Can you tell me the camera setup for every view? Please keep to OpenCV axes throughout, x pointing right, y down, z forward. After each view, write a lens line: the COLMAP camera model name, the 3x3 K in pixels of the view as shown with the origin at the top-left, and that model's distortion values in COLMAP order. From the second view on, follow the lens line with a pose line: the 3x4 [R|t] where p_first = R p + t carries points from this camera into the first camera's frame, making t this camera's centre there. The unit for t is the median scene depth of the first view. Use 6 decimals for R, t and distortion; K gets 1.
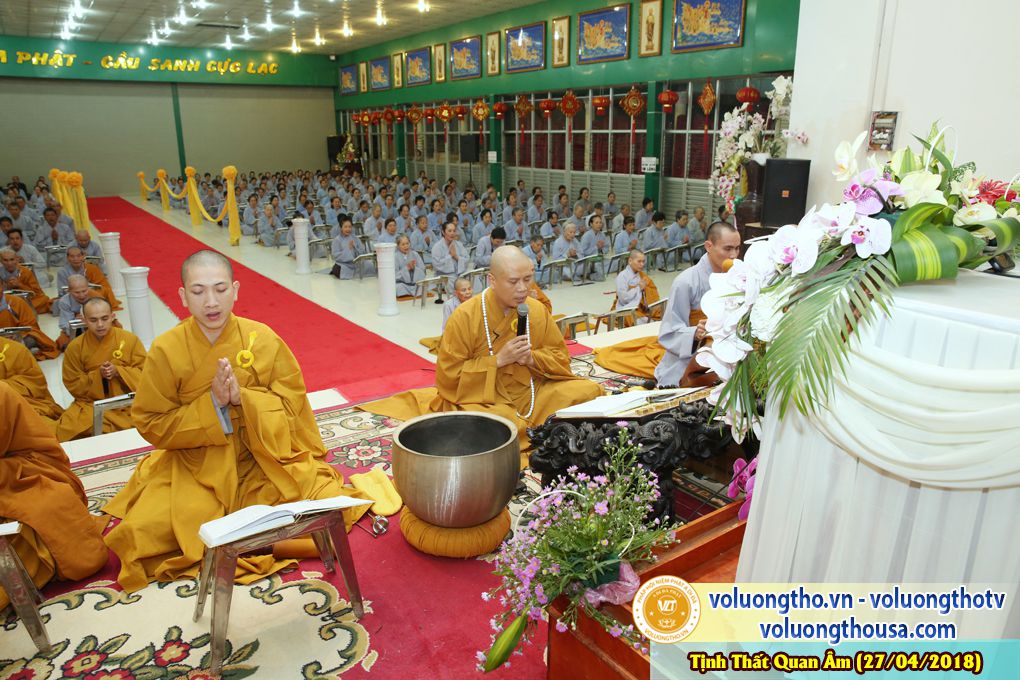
lens RADIAL K [[699.8, 0, 507.0], [0, 699.8, 330.6], [0, 0, 1]] dist [-0.099359, 0.073232]
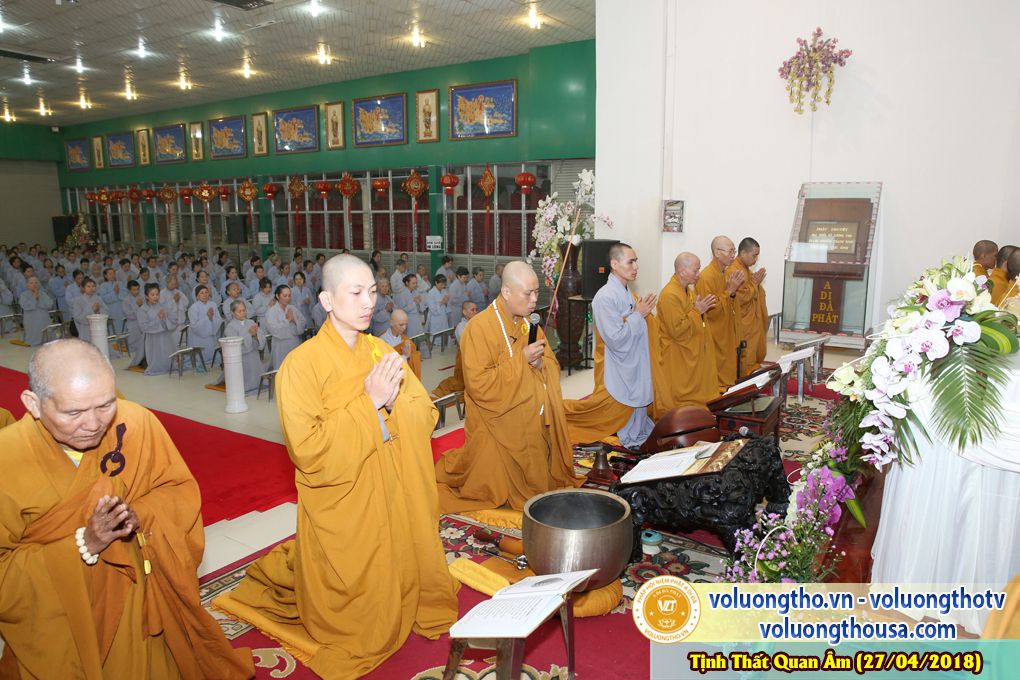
lens RADIAL K [[699.8, 0, 510.0], [0, 699.8, 332.2], [0, 0, 1]] dist [-0.099359, 0.073232]
pose [[0.928392, -0.066858, 0.365539, -0.062351], [0.102195, 0.991688, -0.078171, -0.007126], [-0.357274, 0.109929, 0.927508, -0.007148]]
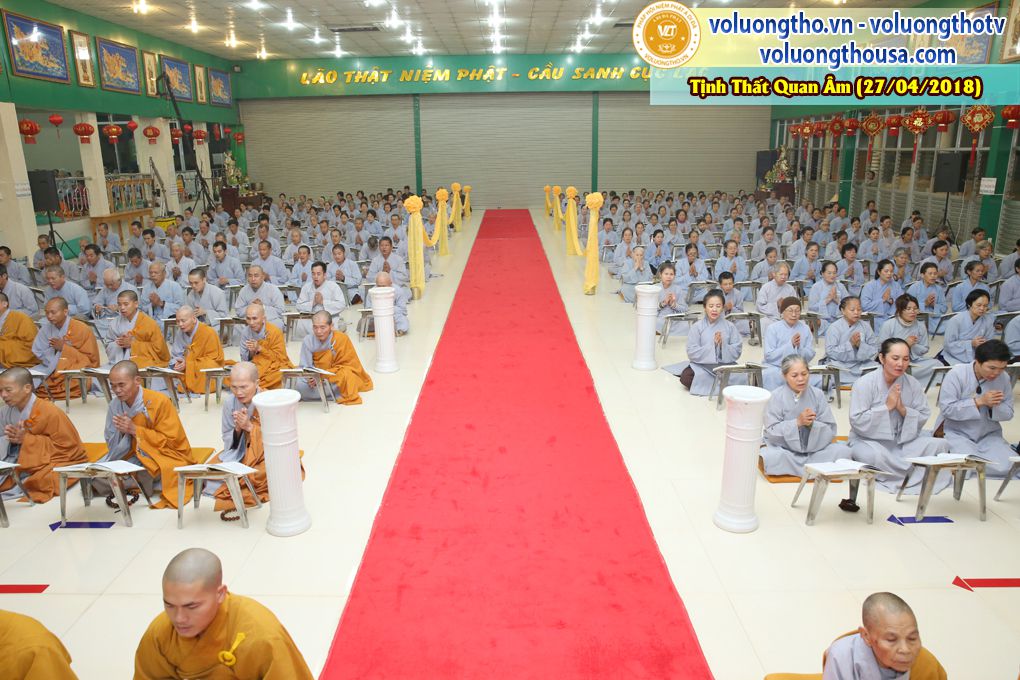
lens RADIAL K [[699.8, 0, 501.1], [0, 699.8, 336.5], [0, 0, 1]] dist [-0.099359, 0.073232]
pose [[0.817580, 0.140450, -0.558424, -0.020009], [-0.143858, 0.988865, 0.038090, -0.061187], [0.557555, 0.049192, 0.828681, 0.195882]]
